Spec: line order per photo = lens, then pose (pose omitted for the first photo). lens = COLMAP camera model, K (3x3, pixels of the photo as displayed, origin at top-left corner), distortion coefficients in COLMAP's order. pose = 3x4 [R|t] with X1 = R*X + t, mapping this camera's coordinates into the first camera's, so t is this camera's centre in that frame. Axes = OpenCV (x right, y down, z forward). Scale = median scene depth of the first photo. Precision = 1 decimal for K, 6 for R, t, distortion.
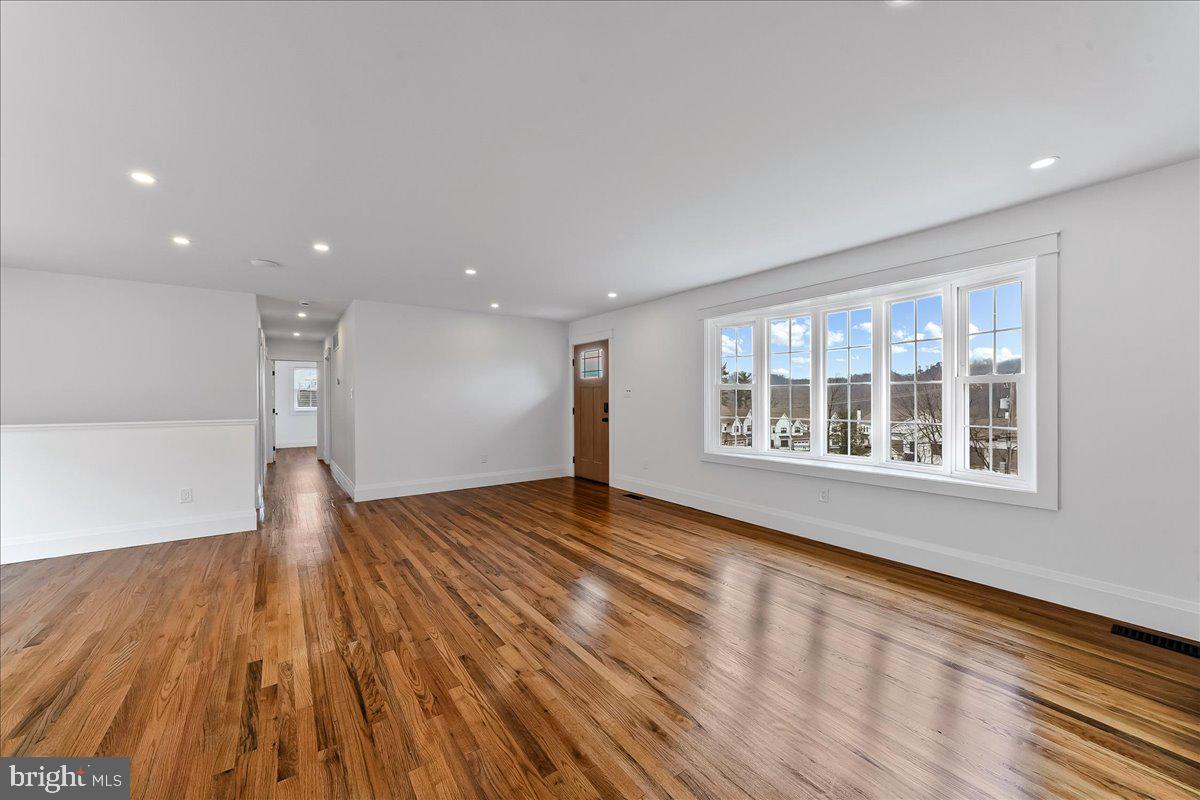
lens RADIAL K [[438.6, 0, 598.9], [0, 438.6, 397.5], [0, 0, 1]] dist [-0.002582, 0.000067]
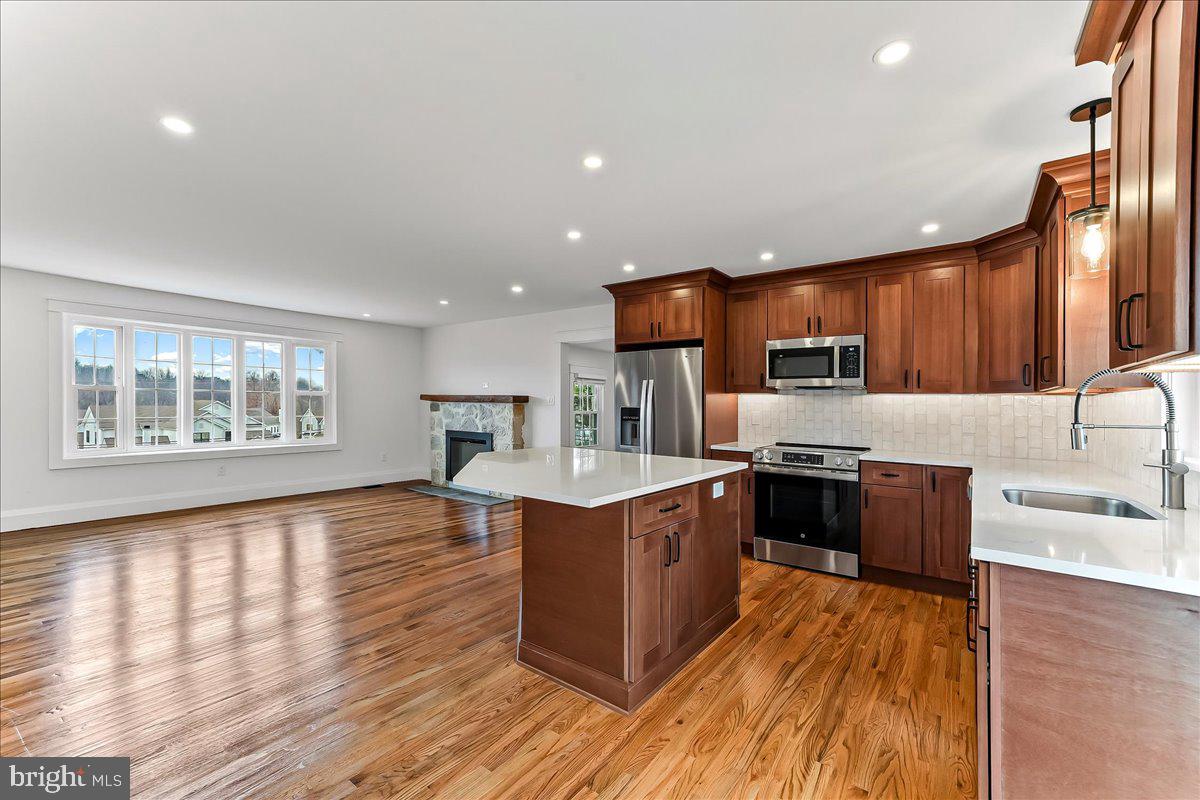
lens RADIAL K [[498.3, 0, 596.4], [0, 498.3, 398.3], [0, 0, 1]] dist [0.001558, -0.000075]
pose [[-0.284213, 0.006929, 0.958736, -1.151909], [-0.026684, 0.999529, -0.015134, -0.009731], [-0.958390, -0.029884, -0.283894, 0.284718]]
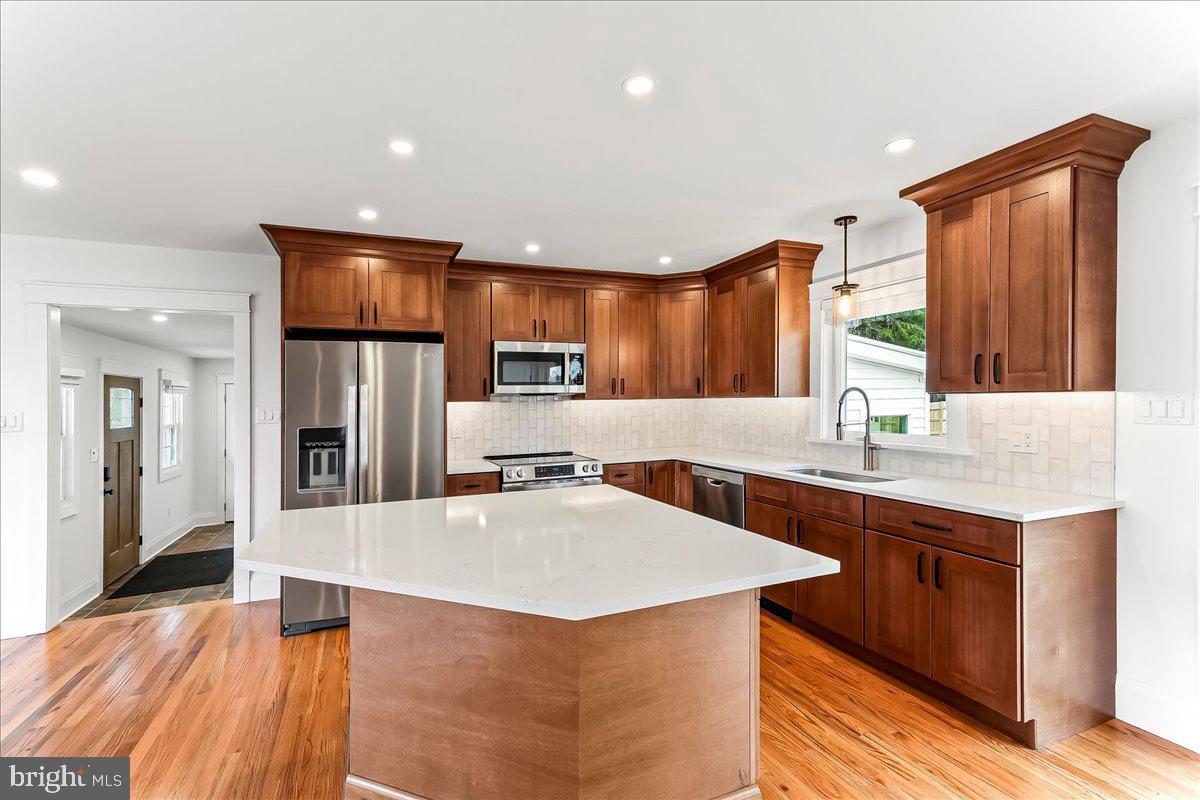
lens RADIAL K [[536.0, 0, 594.4], [0, 536.0, 399.5], [0, 0, 1]] dist [0.009128, 0.000326]
pose [[-0.968934, 0.019057, 0.246584, -0.701946], [0.015130, 0.999727, -0.017811, -0.027863], [-0.246856, -0.013527, -0.968958, 0.531298]]
